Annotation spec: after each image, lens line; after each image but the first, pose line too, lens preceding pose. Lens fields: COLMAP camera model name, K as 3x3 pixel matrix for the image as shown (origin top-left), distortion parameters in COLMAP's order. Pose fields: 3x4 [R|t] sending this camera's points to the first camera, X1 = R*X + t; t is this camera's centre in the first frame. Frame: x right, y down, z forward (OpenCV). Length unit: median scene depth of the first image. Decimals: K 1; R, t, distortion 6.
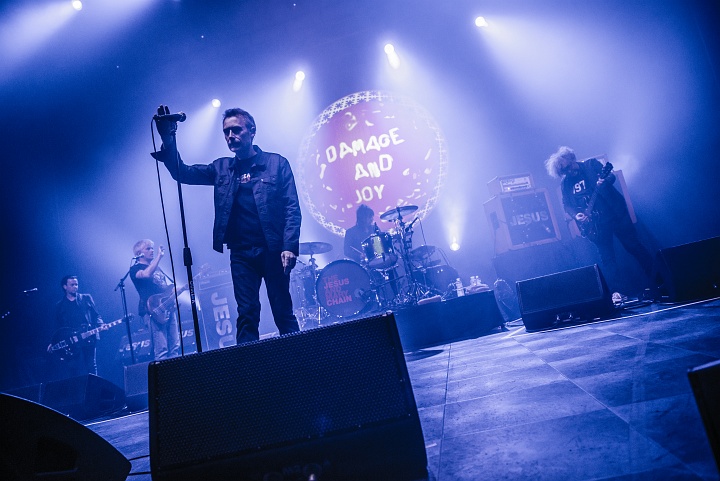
lens RADIAL K [[509.6, 0, 362.0], [0, 509.6, 238.4], [0, 0, 1]] dist [-0.044661, 0.002064]
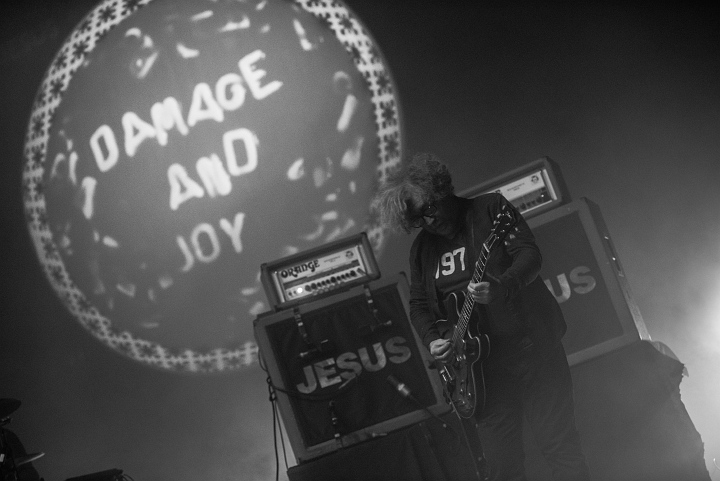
lens RADIAL K [[1503.9, 0, 356.8], [0, 1503.9, 236.8], [0, 0, 1]] dist [-0.023807, 0.000000]
pose [[0.976353, -0.146646, -0.158838, 0.289369], [0.147865, 0.988999, -0.004178, -0.070996], [0.157703, -0.019407, 0.987296, -0.057166]]
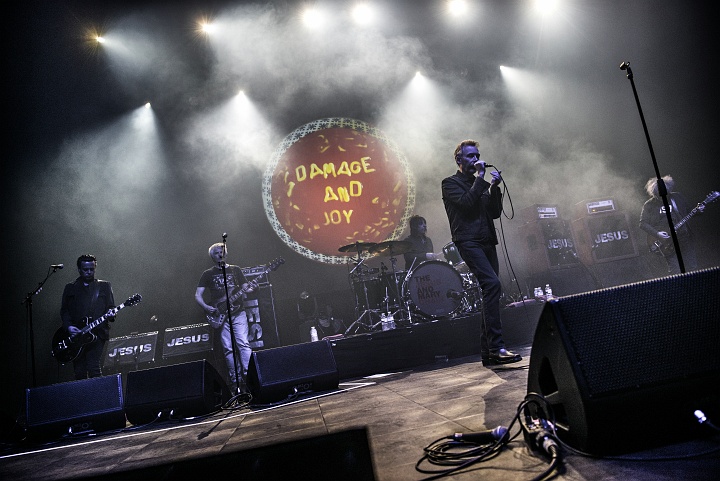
lens RADIAL K [[509.6, 0, 355.5], [0, 509.6, 238.1], [0, 0, 1]] dist [-0.044661, 0.002064]
pose [[0.954243, 0.107638, 0.278989, -0.224865], [-0.080857, 0.991093, -0.105818, 0.055140], [-0.287894, 0.078418, 0.954446, 0.041339]]
